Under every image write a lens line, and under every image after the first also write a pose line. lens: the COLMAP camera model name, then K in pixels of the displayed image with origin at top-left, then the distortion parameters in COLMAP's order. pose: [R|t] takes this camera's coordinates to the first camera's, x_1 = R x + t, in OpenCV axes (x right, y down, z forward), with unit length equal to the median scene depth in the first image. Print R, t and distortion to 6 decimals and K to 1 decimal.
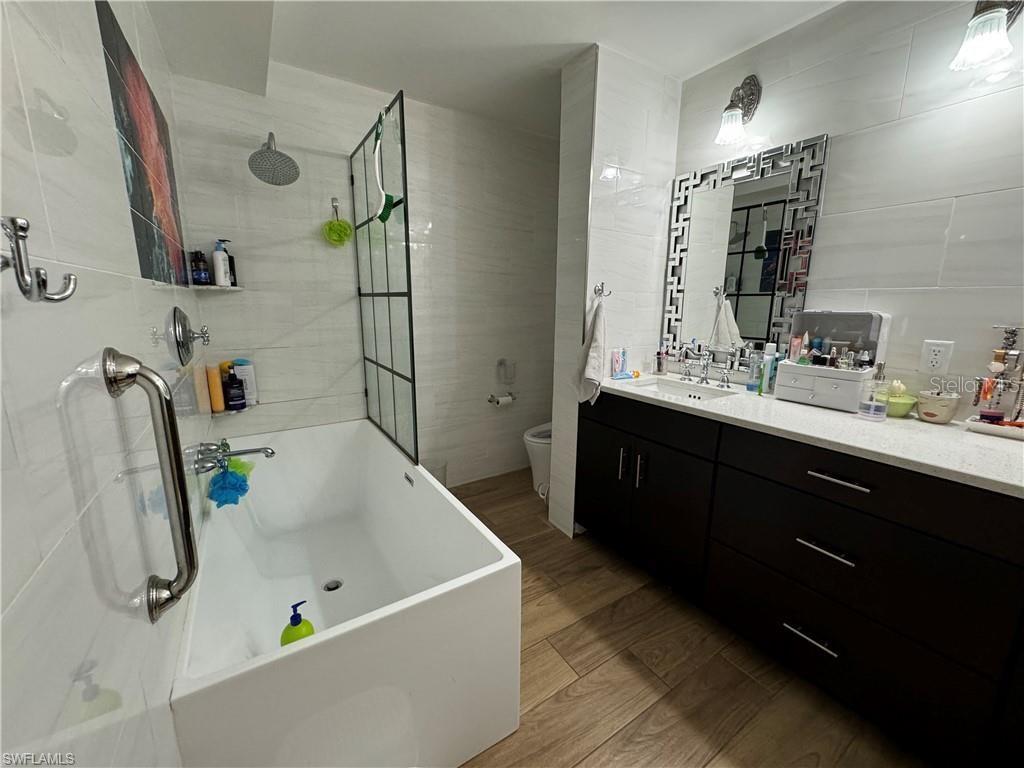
lens RADIAL K [[409.1, 0, 512.1], [0, 409.1, 381.3], [0, 0, 1]] dist [-0.003523, 0.000236]
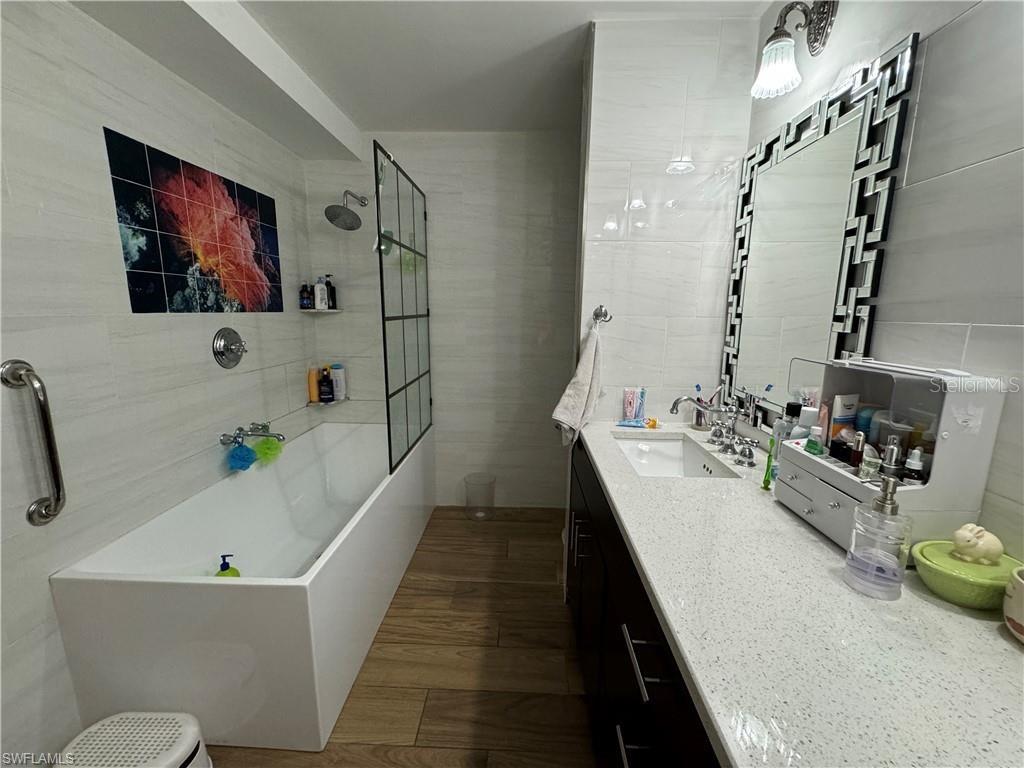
lens RADIAL K [[409.1, 0, 511.8], [0, 409.1, 381.9], [0, 0, 1]] dist [-0.003523, 0.000236]
pose [[0.823809, 0.101902, -0.557633, 0.548583], [-0.115086, 0.993289, 0.011494, -0.079216], [0.555062, 0.054707, 0.830008, 0.233424]]
